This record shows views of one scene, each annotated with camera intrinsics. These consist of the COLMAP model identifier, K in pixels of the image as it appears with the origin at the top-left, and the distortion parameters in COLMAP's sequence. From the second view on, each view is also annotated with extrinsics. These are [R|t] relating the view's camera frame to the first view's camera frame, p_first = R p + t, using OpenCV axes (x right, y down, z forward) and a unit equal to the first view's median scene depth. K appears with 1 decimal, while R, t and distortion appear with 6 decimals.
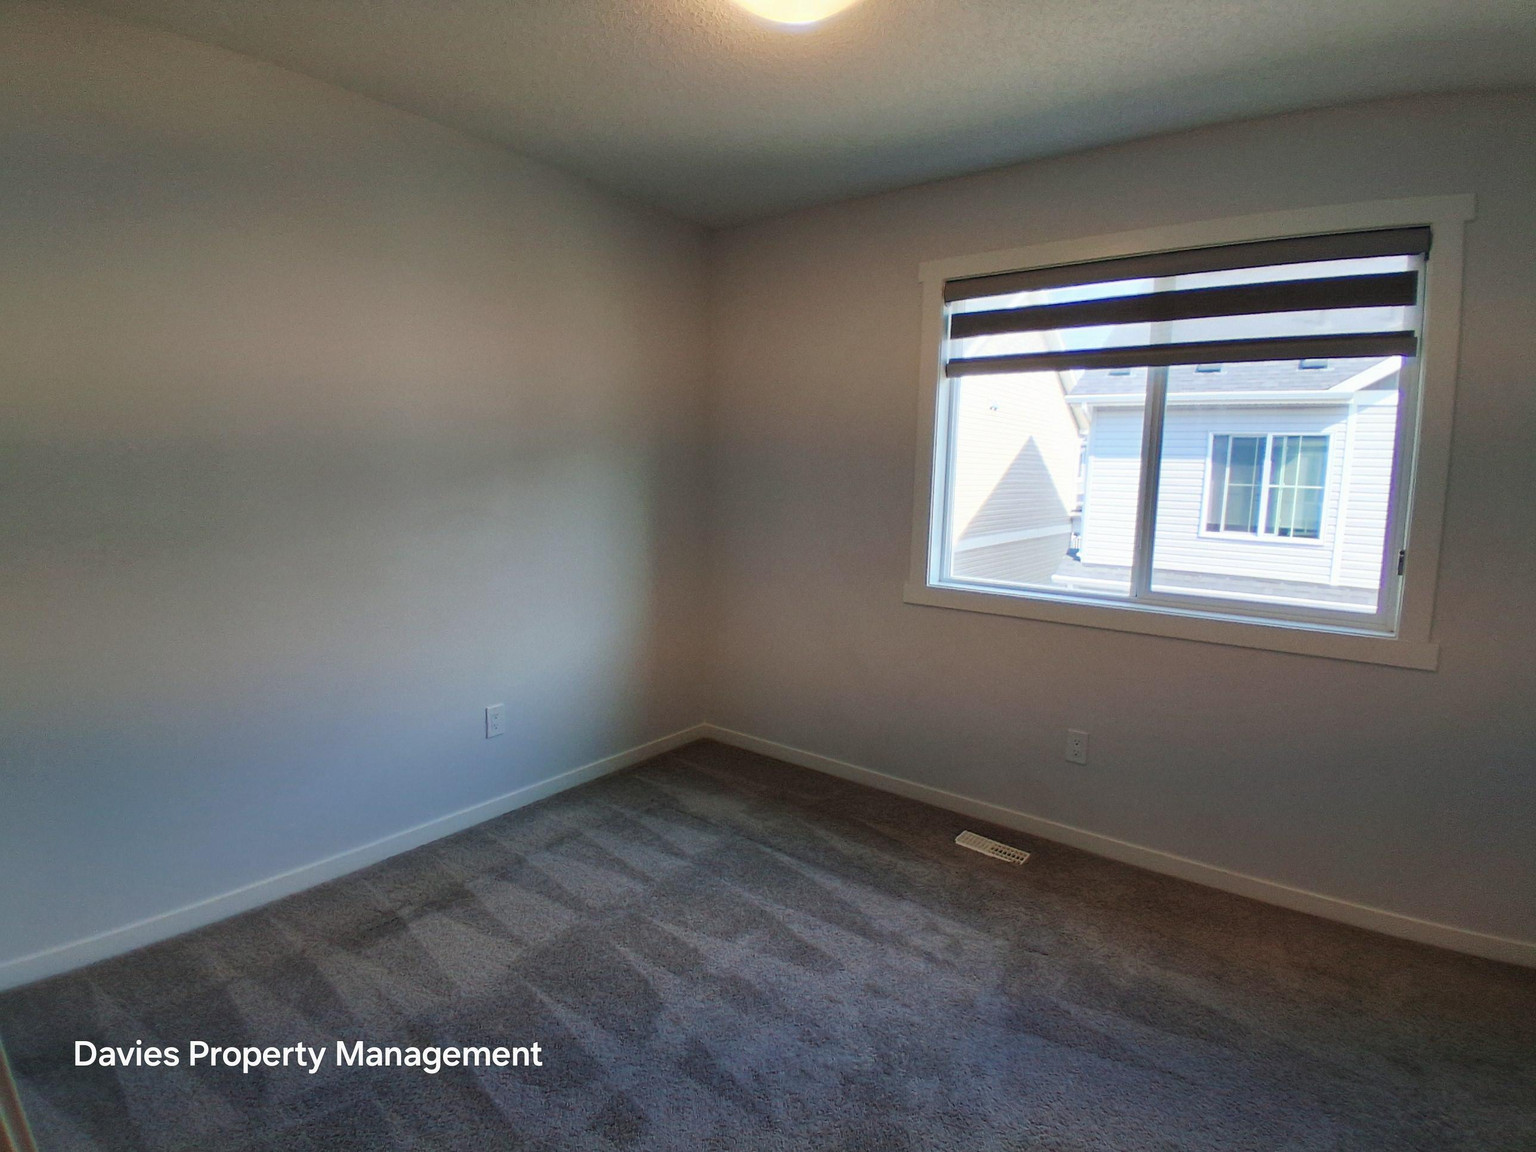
lens RADIAL K [[754.7, 0, 771.3], [0, 754.7, 567.5], [0, 0, 1]] dist [-0.003773, -0.037008]
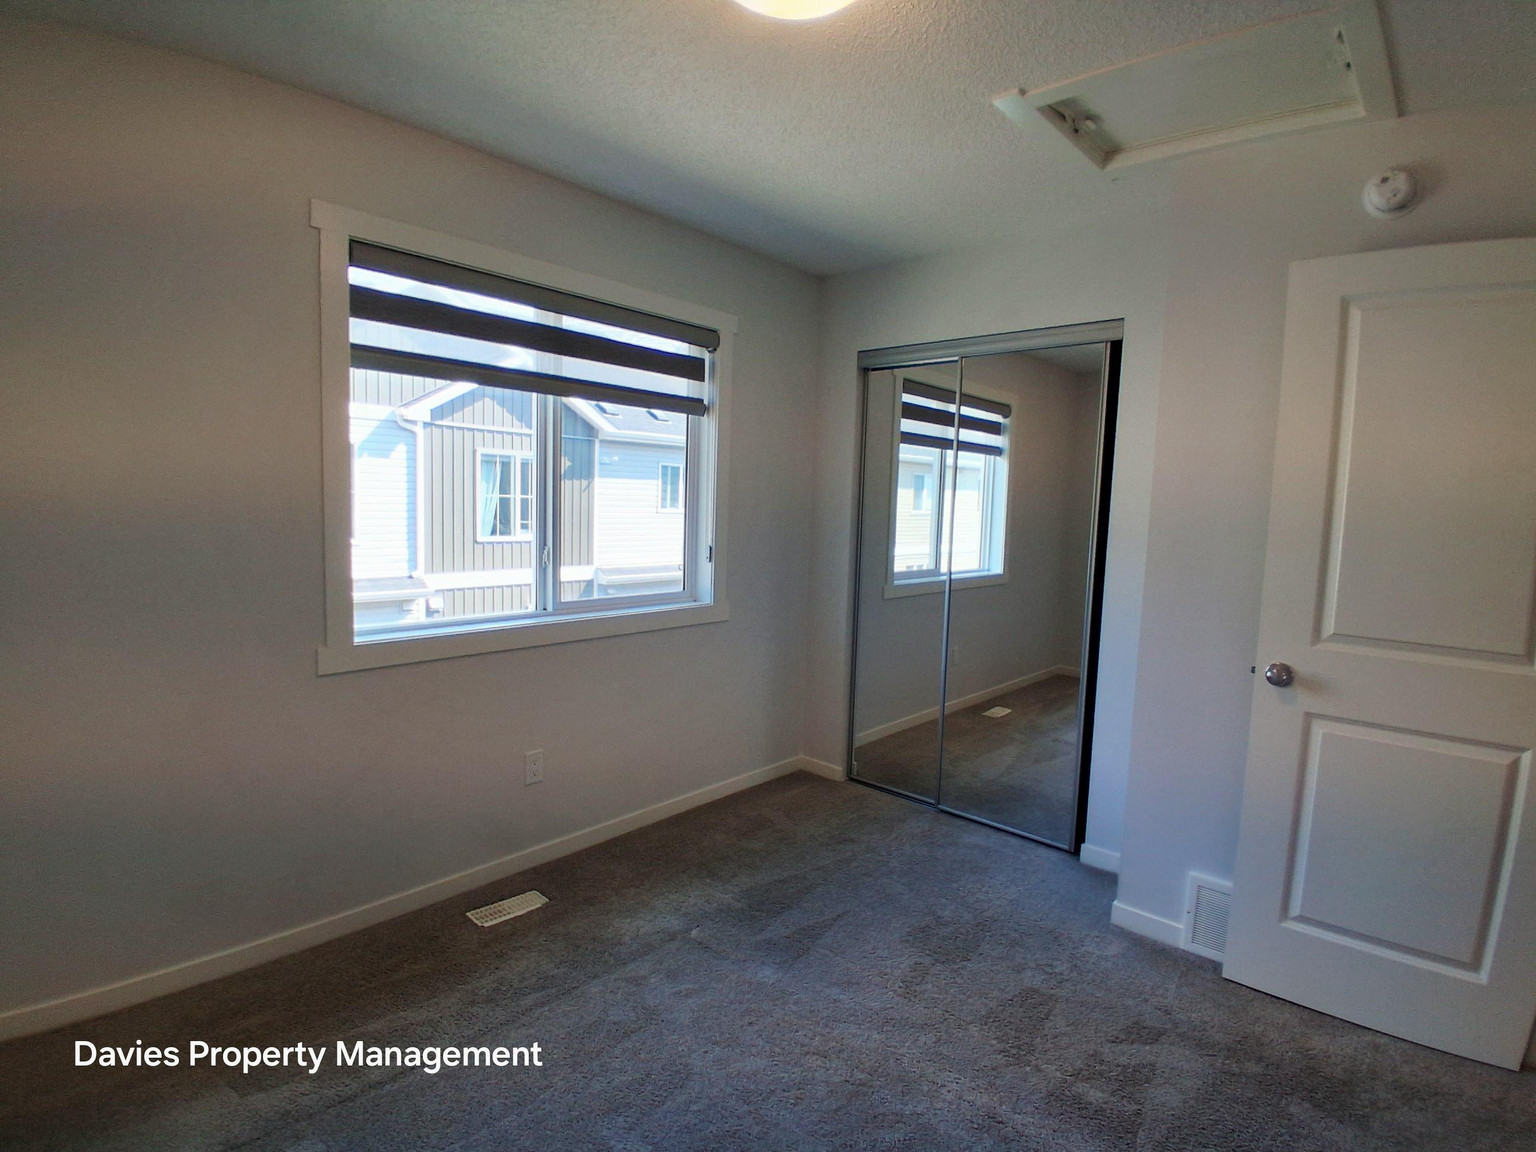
lens RADIAL K [[775.8, 0, 766.2], [0, 775.8, 569.4], [0, 0, 1]] dist [0.018901, -0.057367]
pose [[0.096442, -0.114300, 0.988754, -0.682528], [0.089620, 0.990347, 0.105743, -0.126860], [-0.991296, 0.078414, 0.105754, 0.689637]]
